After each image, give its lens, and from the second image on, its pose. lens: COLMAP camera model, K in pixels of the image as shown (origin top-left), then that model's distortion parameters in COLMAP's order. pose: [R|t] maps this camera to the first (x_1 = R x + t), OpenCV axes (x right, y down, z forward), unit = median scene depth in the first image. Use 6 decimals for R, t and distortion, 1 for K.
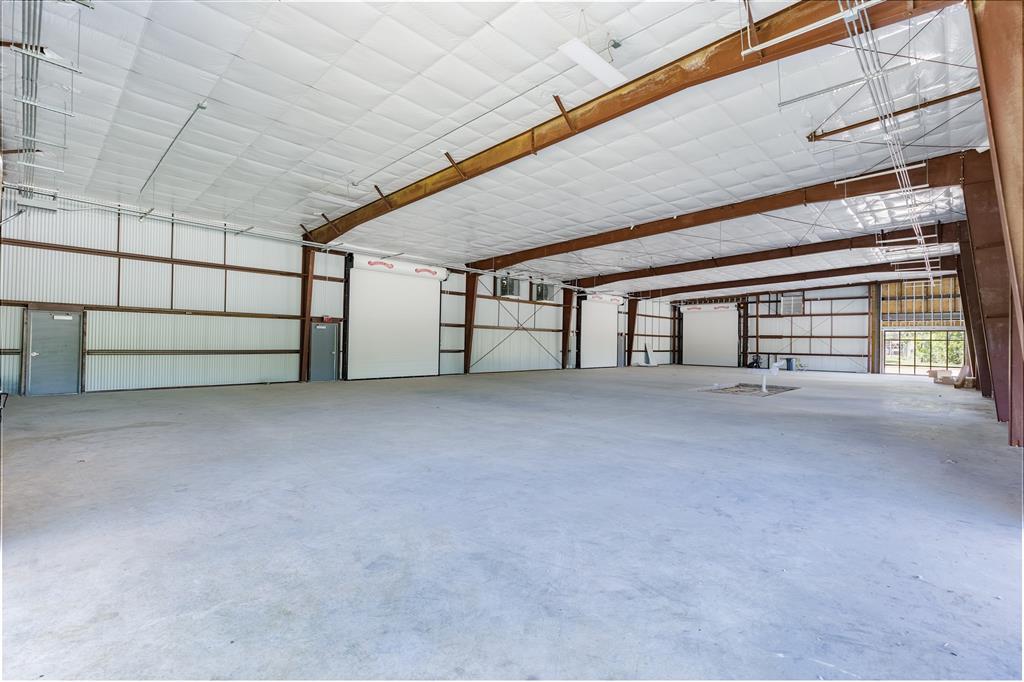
lens RADIAL K [[473.3, 0, 514.6], [0, 473.3, 334.9], [0, 0, 1]] dist [0.023214, -0.000065]
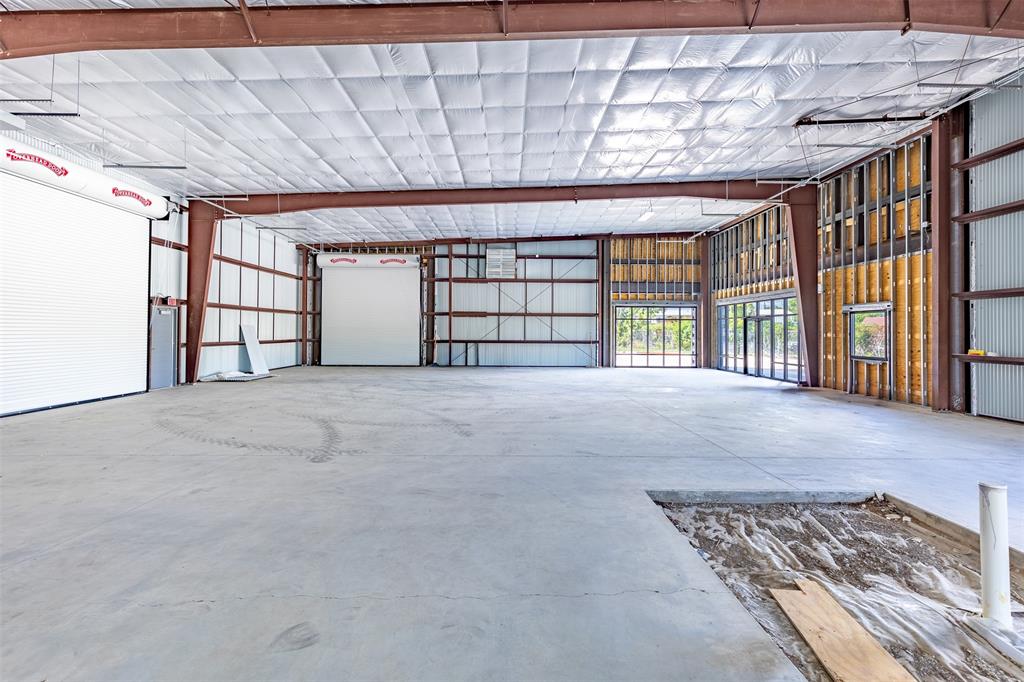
lens RADIAL K [[473.3, 0, 514.6], [0, 473.3, 334.9], [0, 0, 1]] dist [0.023214, -0.000065]
pose [[0.717840, -0.015738, 0.696031, 0.157605], [-0.004511, 0.999618, 0.027255, 0.013616], [-0.696194, -0.022705, 0.717495, 0.528132]]
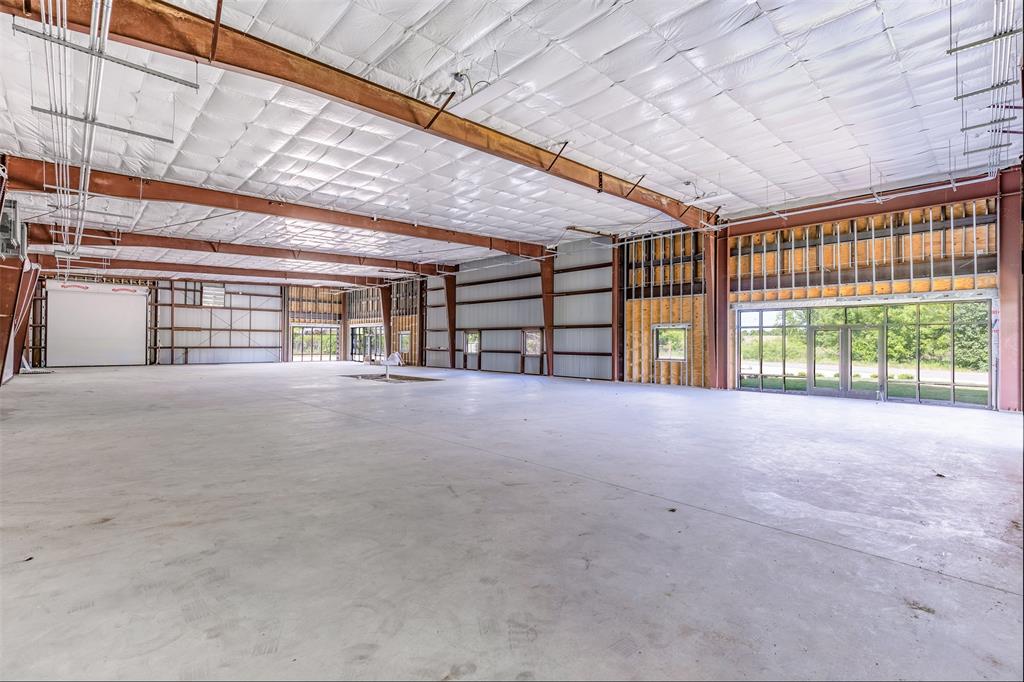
lens RADIAL K [[473.3, 0, 514.6], [0, 473.3, 334.9], [0, 0, 1]] dist [0.023214, -0.000065]
pose [[0.060504, 0.005639, 0.998152, -0.332962], [-0.020180, 0.999787, -0.004425, 0.006680], [-0.997964, -0.019875, 0.060605, 0.327799]]
